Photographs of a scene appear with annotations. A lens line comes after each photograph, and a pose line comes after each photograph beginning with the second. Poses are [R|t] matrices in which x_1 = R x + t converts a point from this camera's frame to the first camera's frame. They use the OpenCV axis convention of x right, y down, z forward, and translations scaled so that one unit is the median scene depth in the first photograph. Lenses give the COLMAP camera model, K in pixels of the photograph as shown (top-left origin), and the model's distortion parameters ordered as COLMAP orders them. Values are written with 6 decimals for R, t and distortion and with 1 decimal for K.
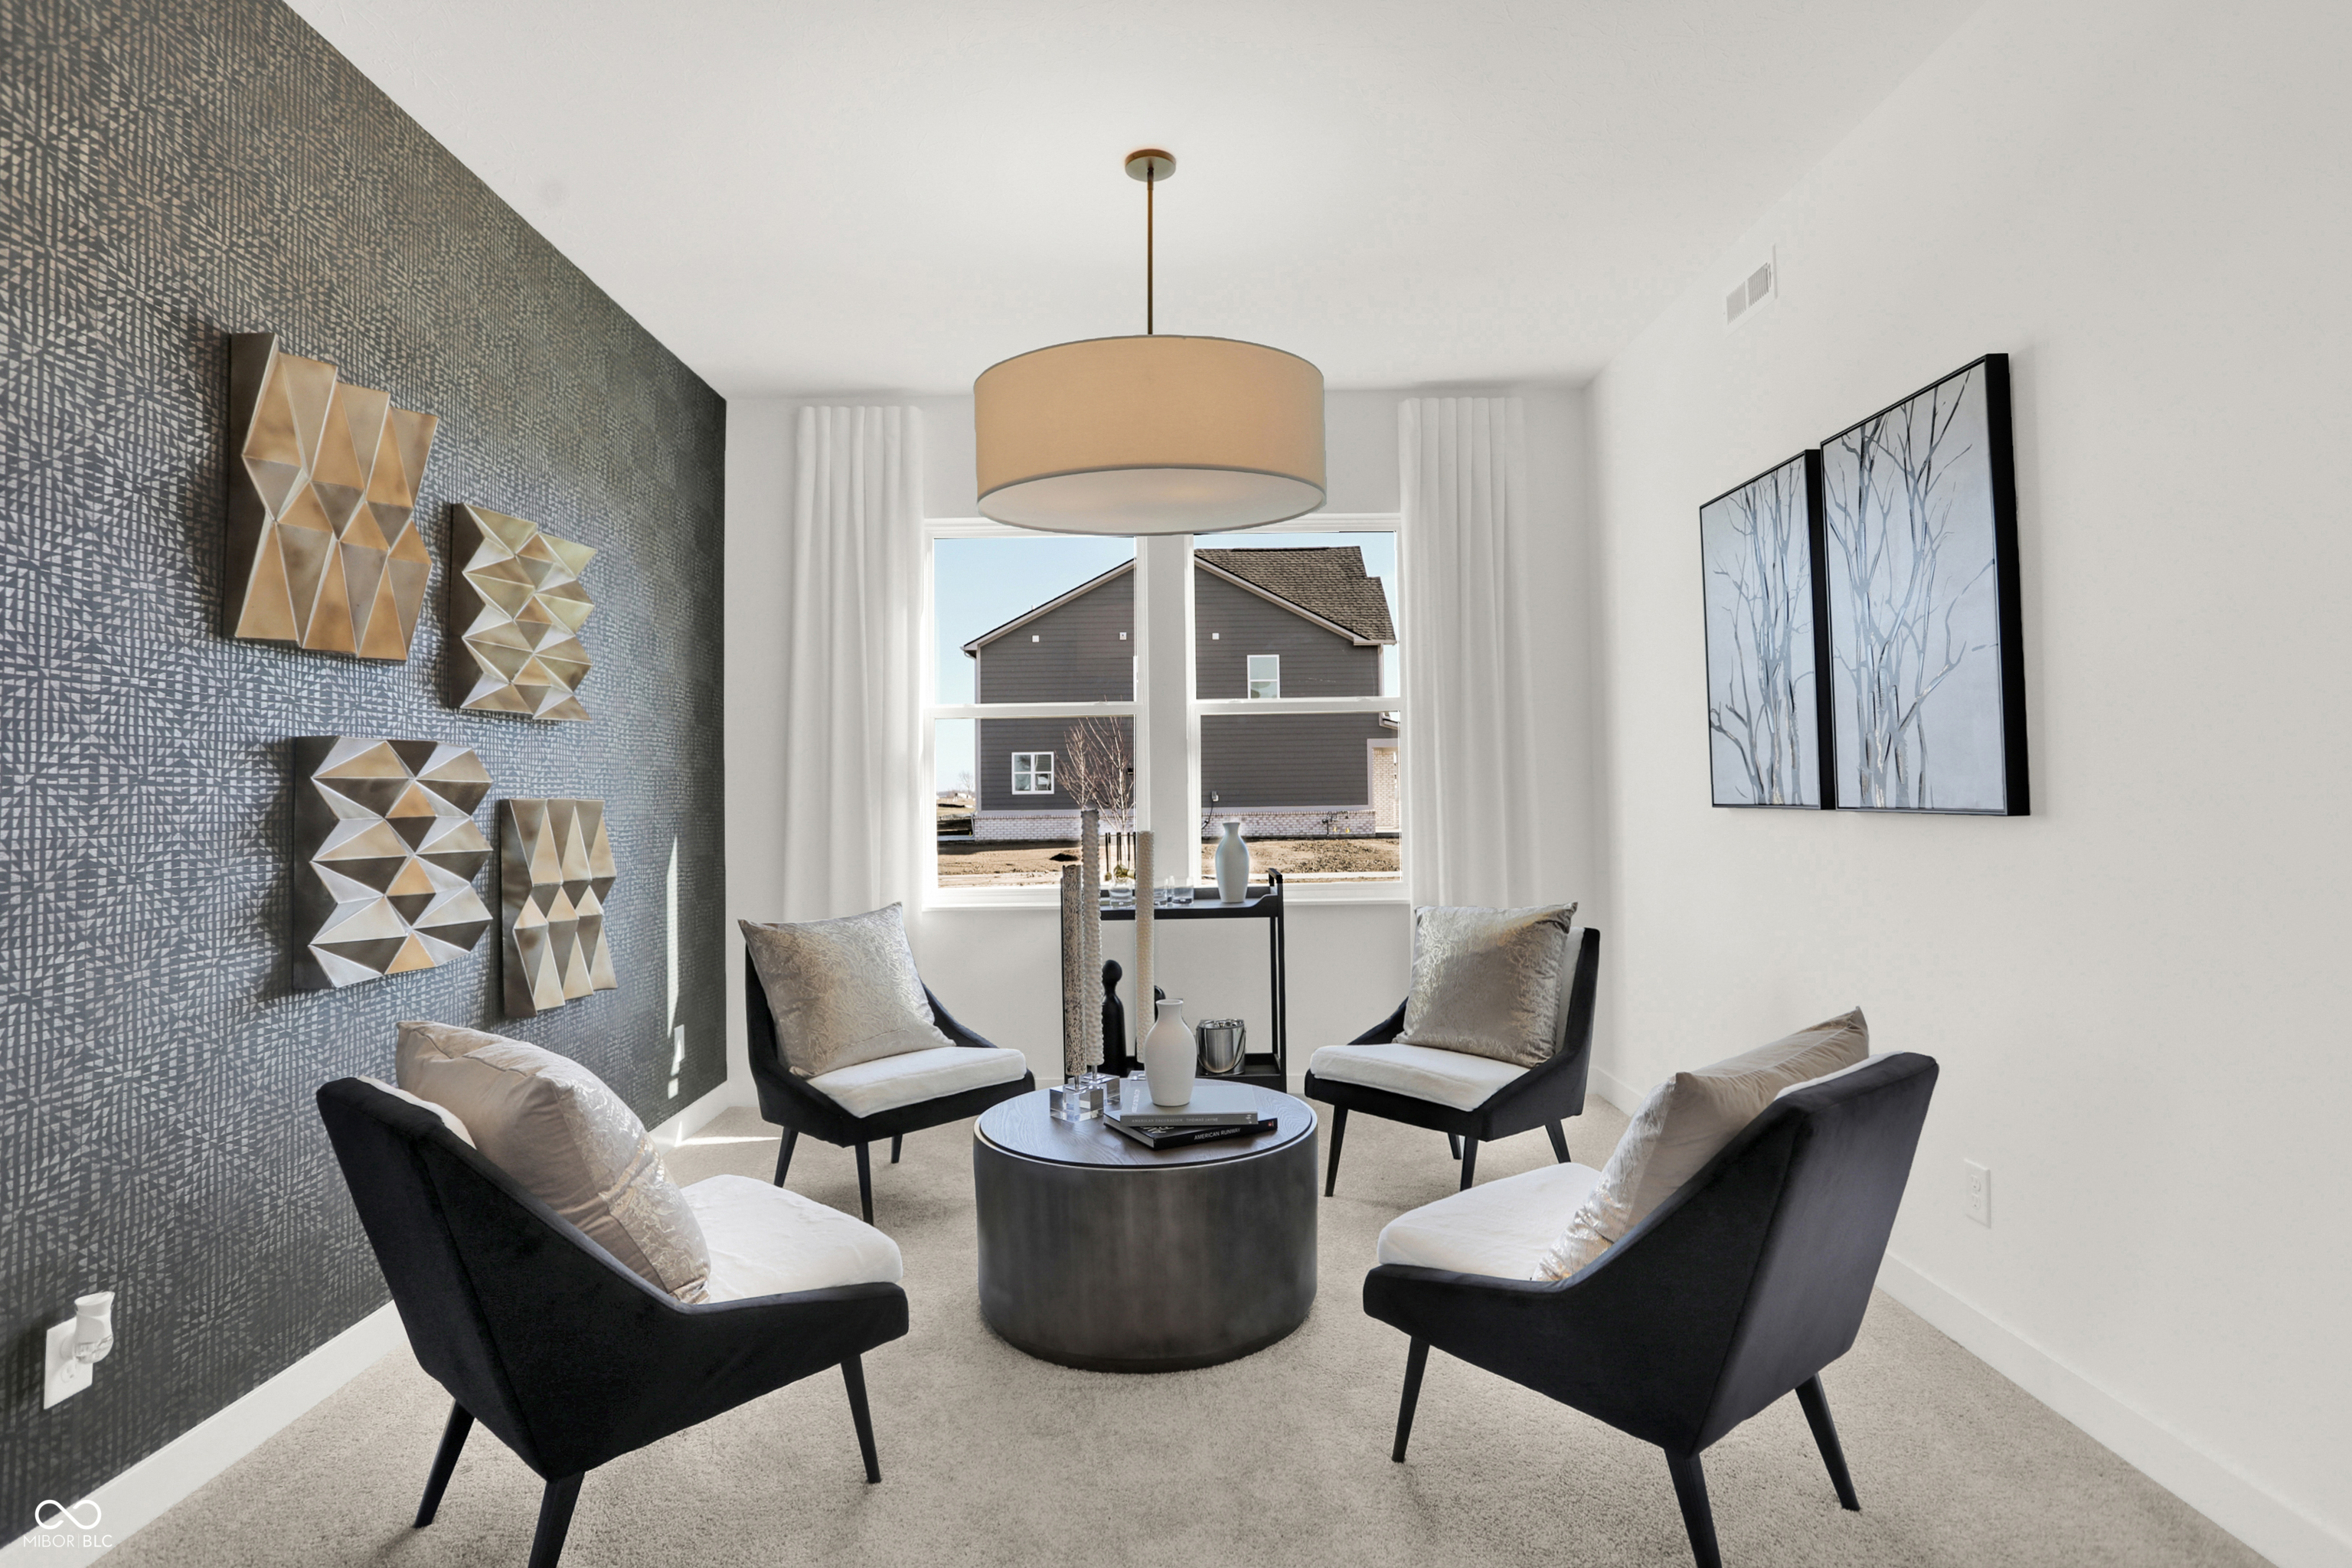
lens RADIAL K [[1199.2, 0, 1170.4], [0, 1199.2, 775.0], [0, 0, 1]] dist [-0.061278, 0.026082]
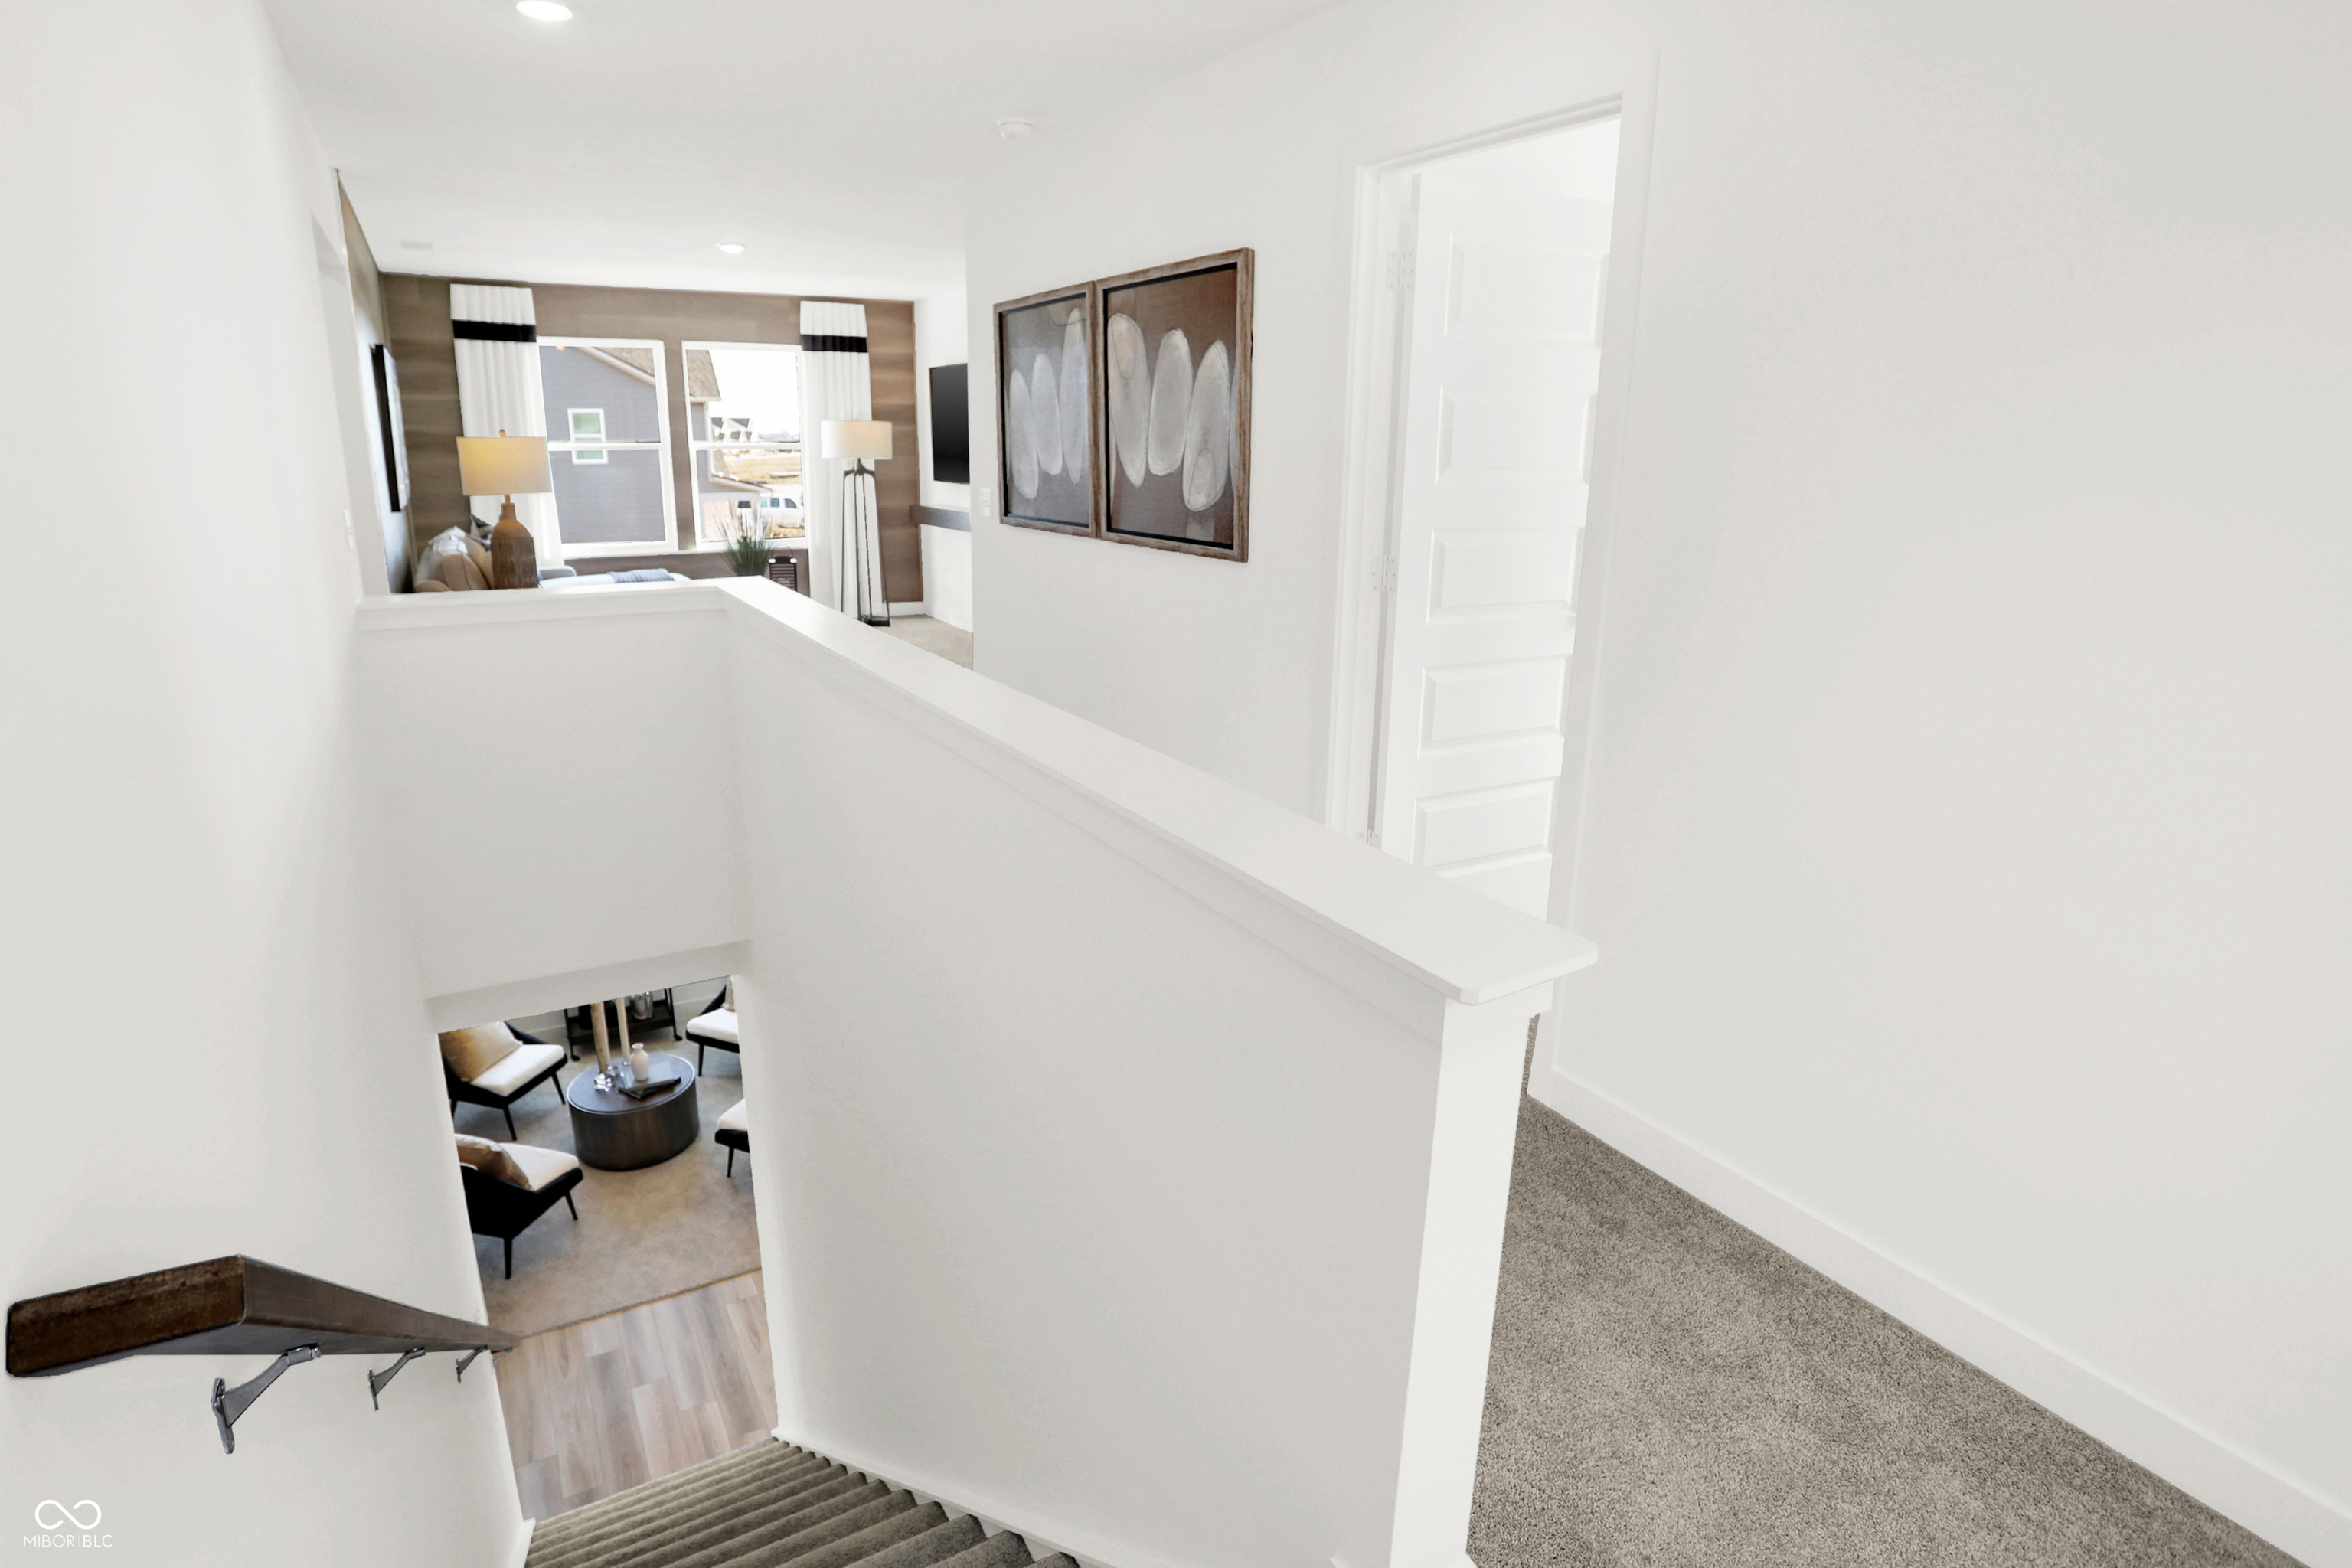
lens RADIAL K [[1199.2, 0, 1170.4], [0, 1199.2, 775.0], [0, 0, 1]] dist [-0.061278, 0.026082]
pose [[0.863116, -0.122370, 0.489956, -0.227736], [-0.047613, 0.946158, 0.320184, -1.547091], [-0.502757, -0.299684, 0.810817, -1.932643]]
